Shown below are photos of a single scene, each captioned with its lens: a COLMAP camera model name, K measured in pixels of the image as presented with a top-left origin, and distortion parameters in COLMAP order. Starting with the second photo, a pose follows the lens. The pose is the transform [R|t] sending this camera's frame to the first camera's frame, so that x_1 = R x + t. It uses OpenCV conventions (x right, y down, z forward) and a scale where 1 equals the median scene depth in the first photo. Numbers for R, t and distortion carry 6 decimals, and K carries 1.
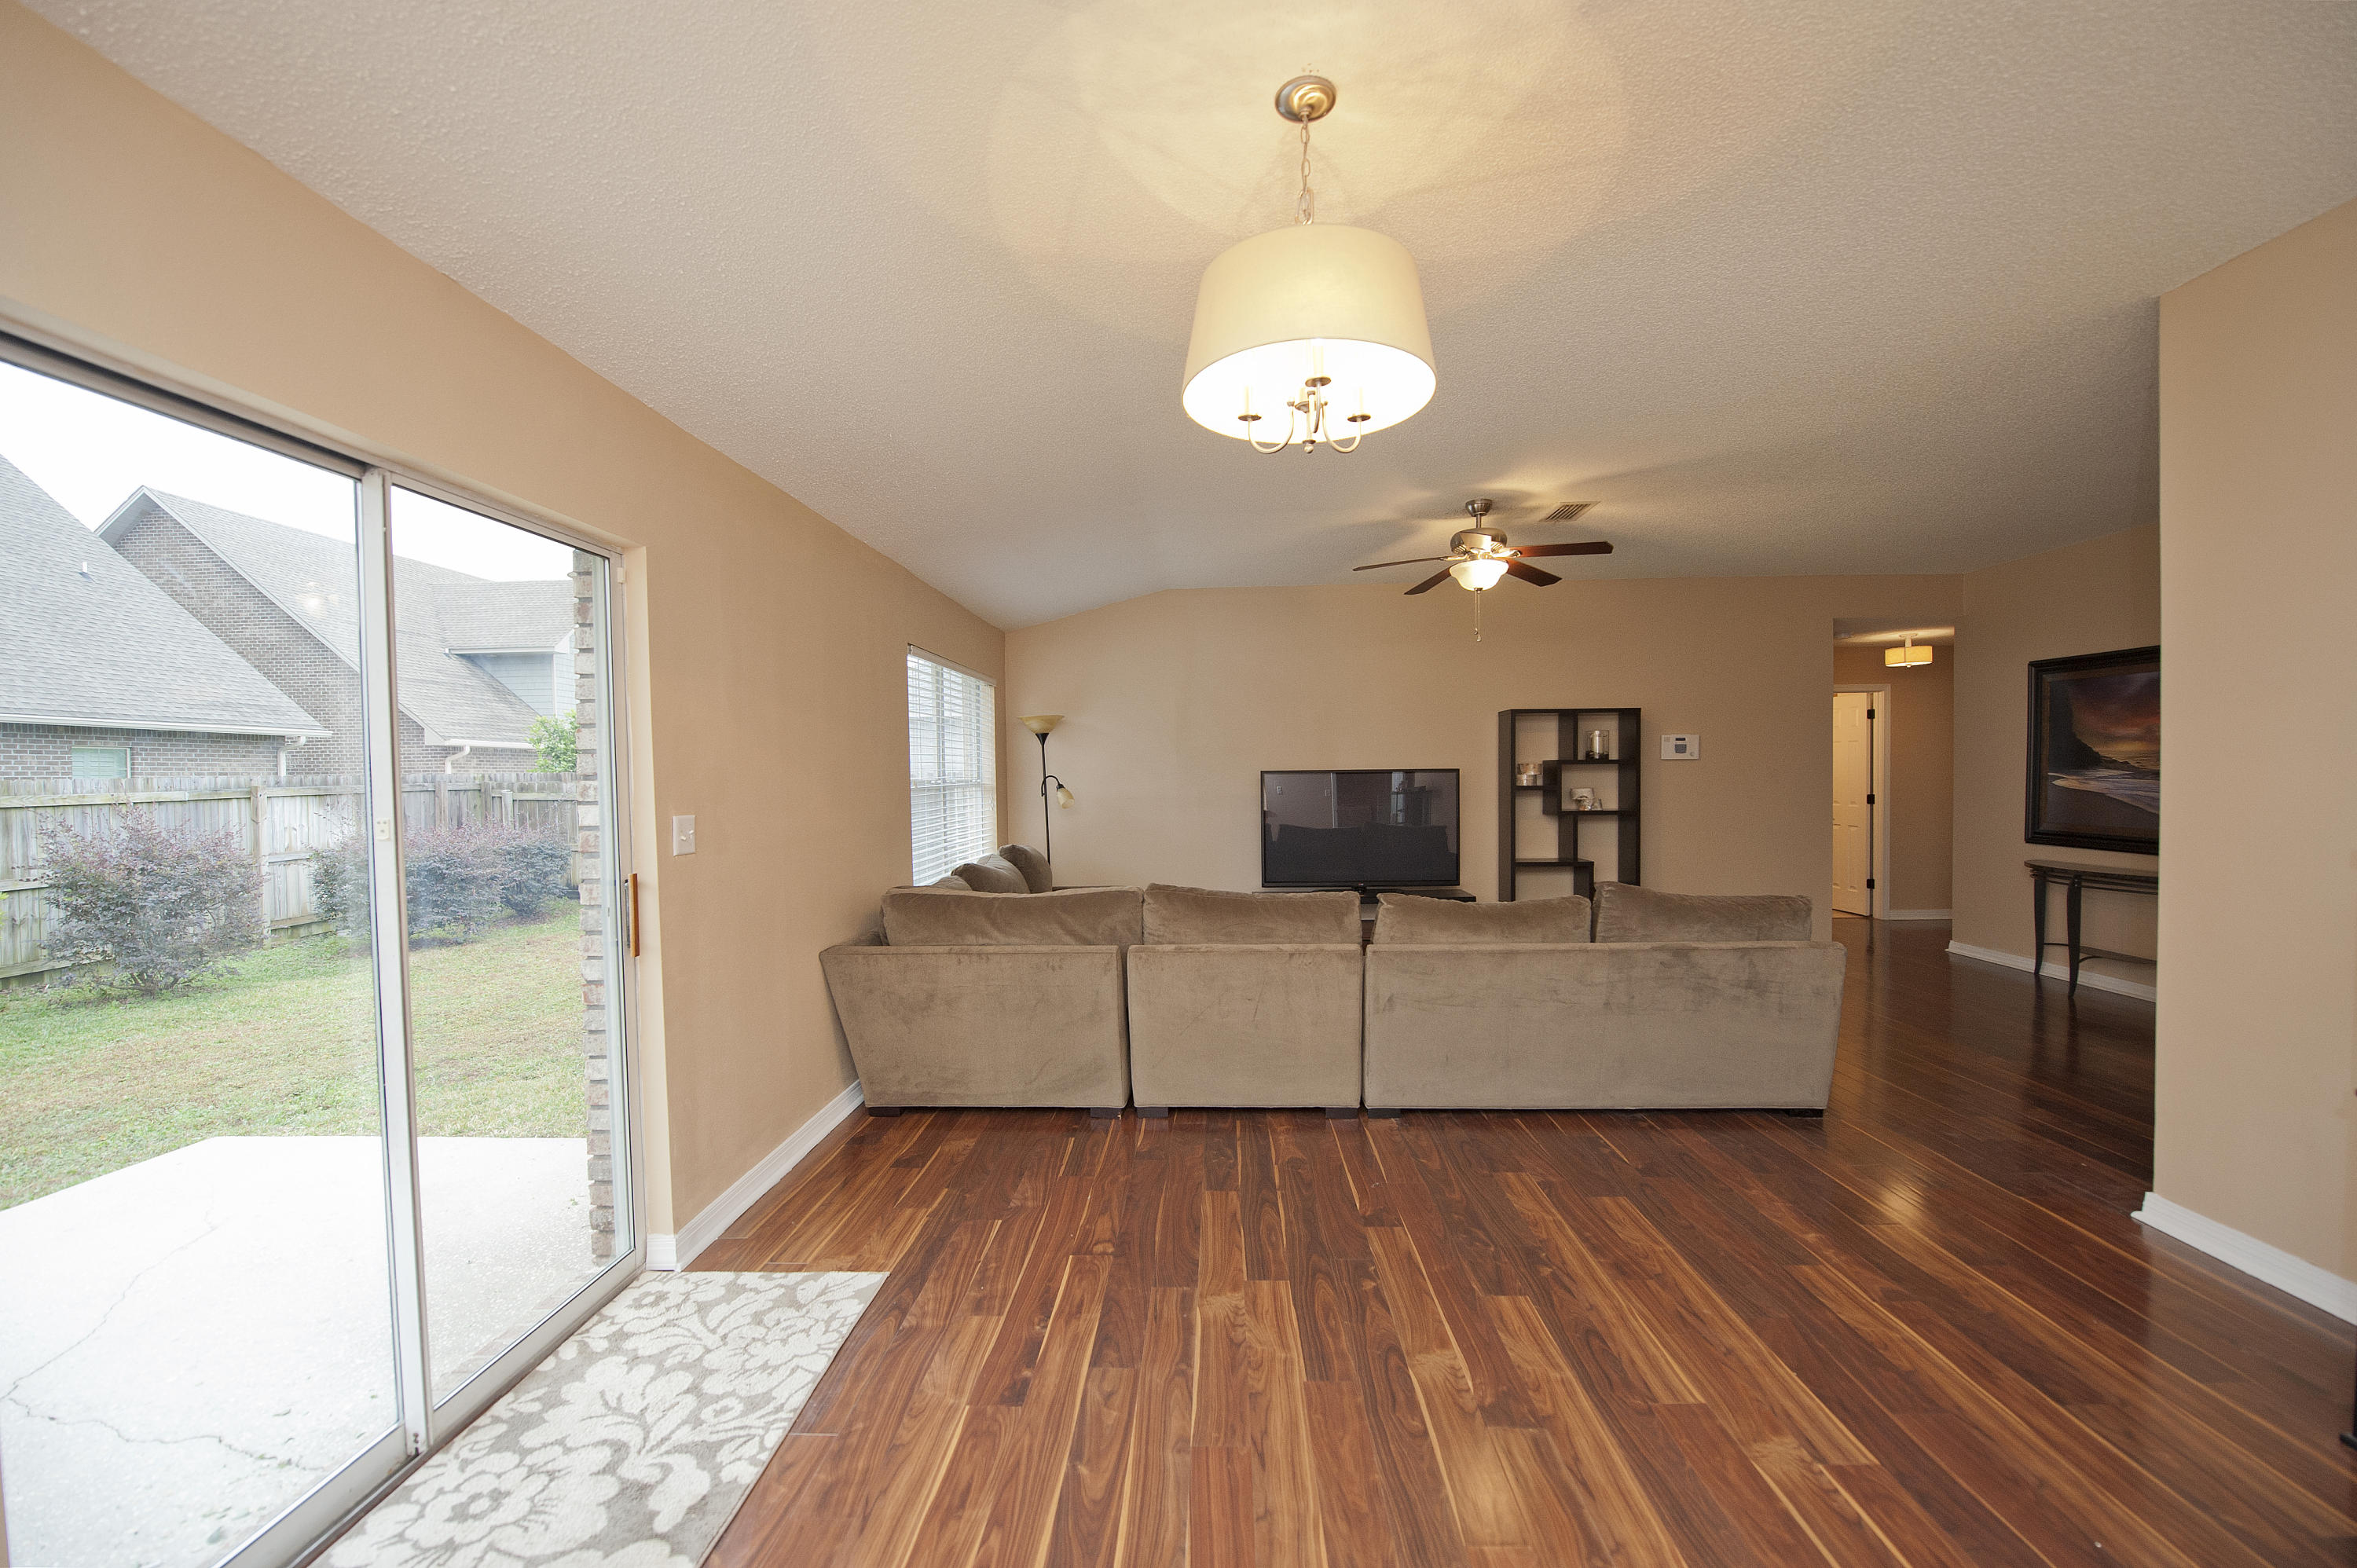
lens RADIAL K [[948.9, 0, 1188.3], [0, 948.9, 800.8], [0, 0, 1]] dist [-0.013665, -0.005155]
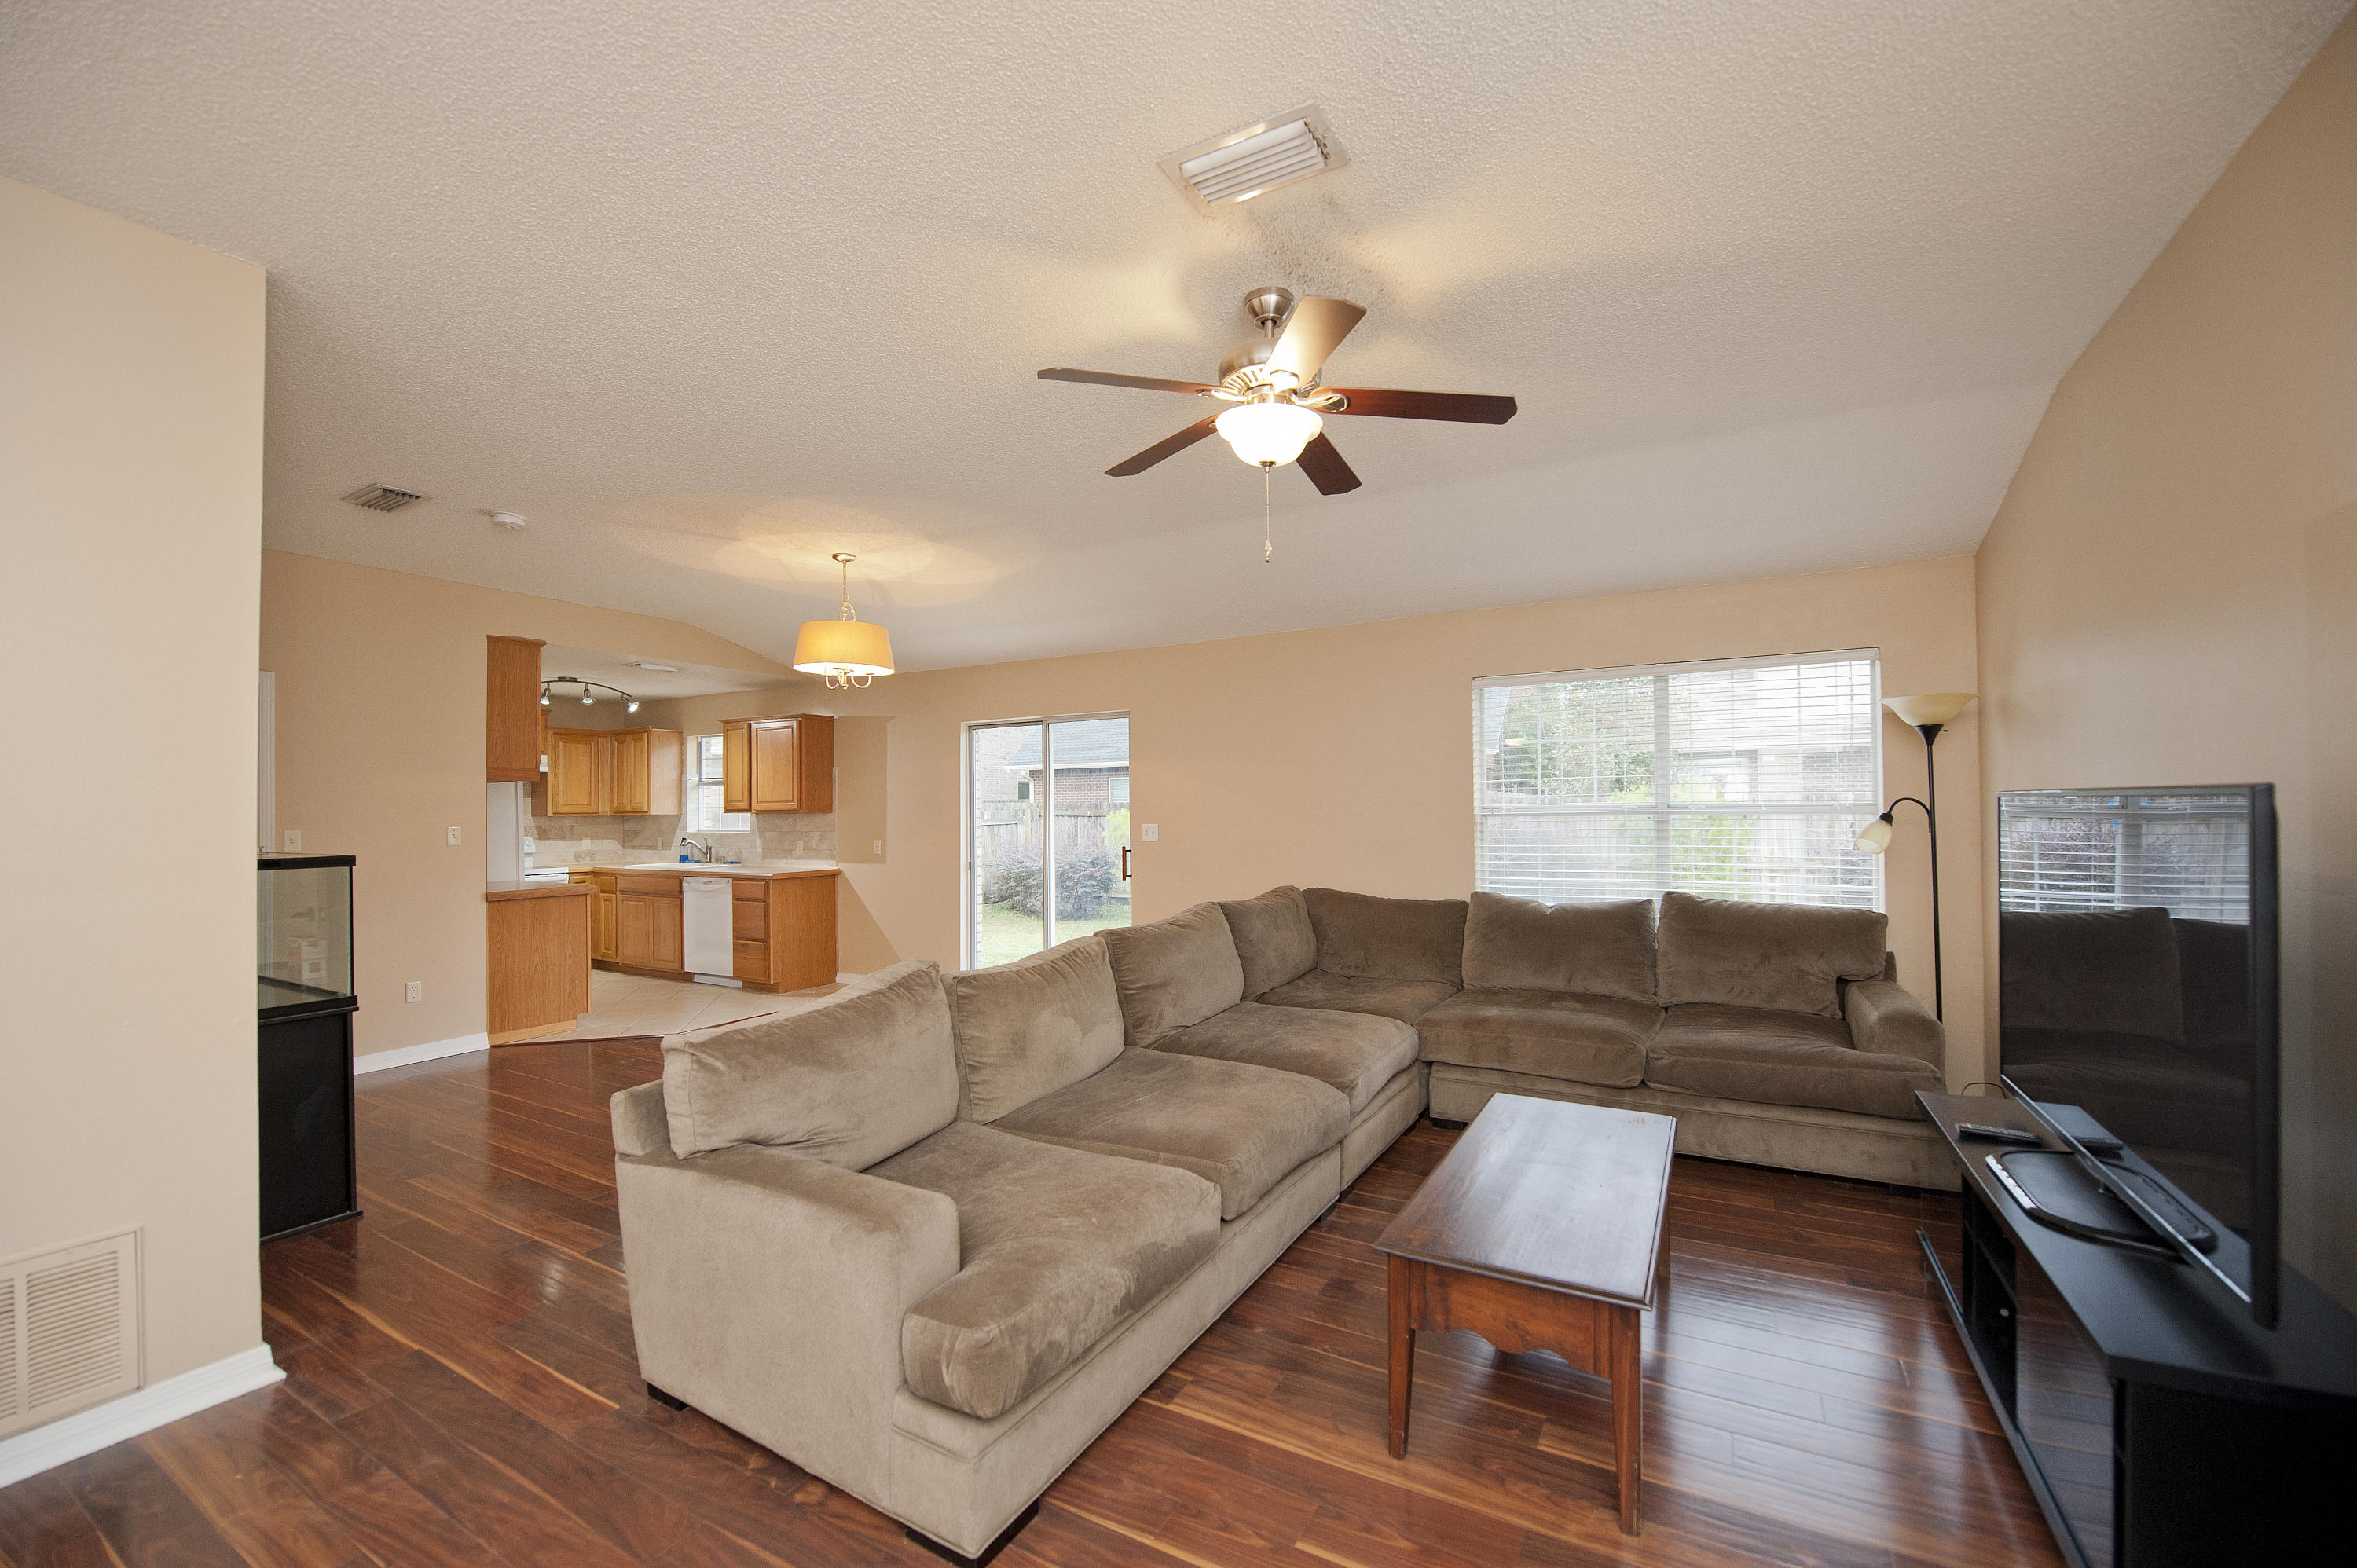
lens RADIAL K [[938.5, 0, 1187.1], [0, 938.5, 796.5], [0, 0, 1]] dist [-0.019580, -0.000470]
pose [[-0.455344, 0.001582, -0.890314, 1.067779], [-0.010975, 0.999912, 0.007390, -0.051229], [0.890248, 0.013136, -0.455287, 1.609368]]
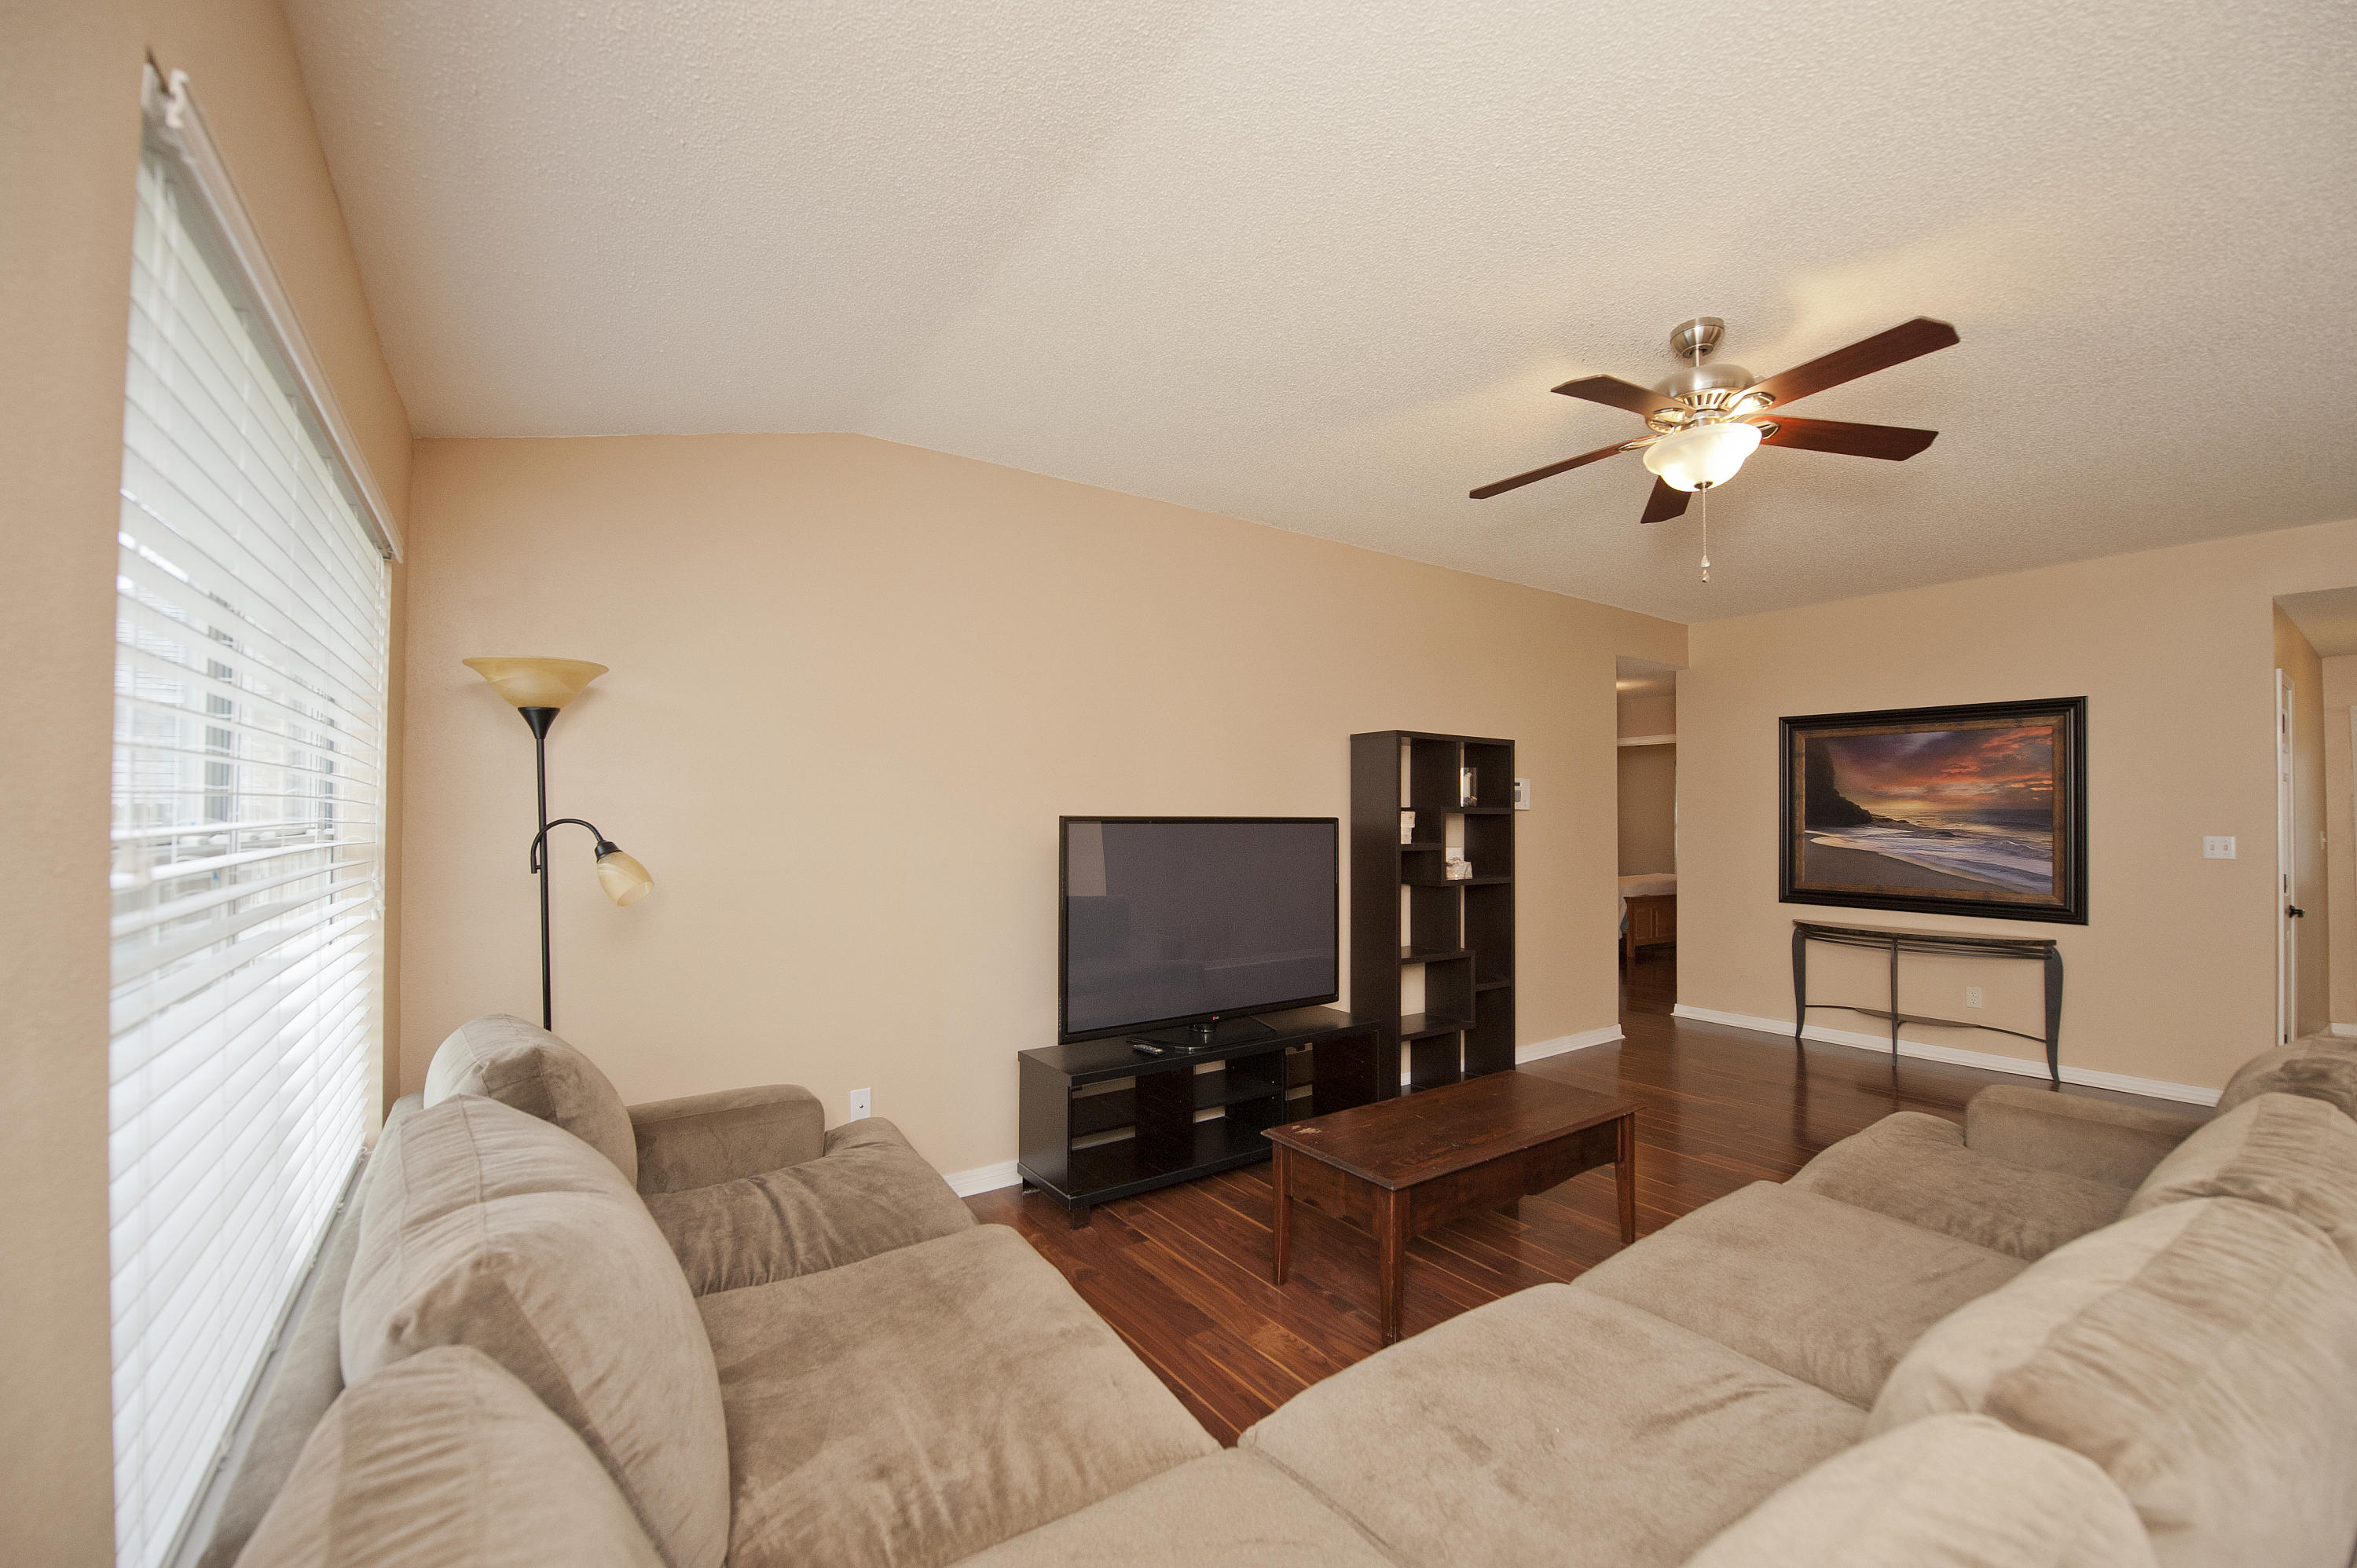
lens RADIAL K [[938.5, 0, 1187.1], [0, 938.5, 796.5], [0, 0, 1]] dist [-0.019580, -0.000470]
pose [[0.795588, 0.028998, 0.605143, -0.322865], [0.005739, 0.998448, -0.055390, -0.025875], [-0.605810, 0.047541, 0.794187, 1.033544]]
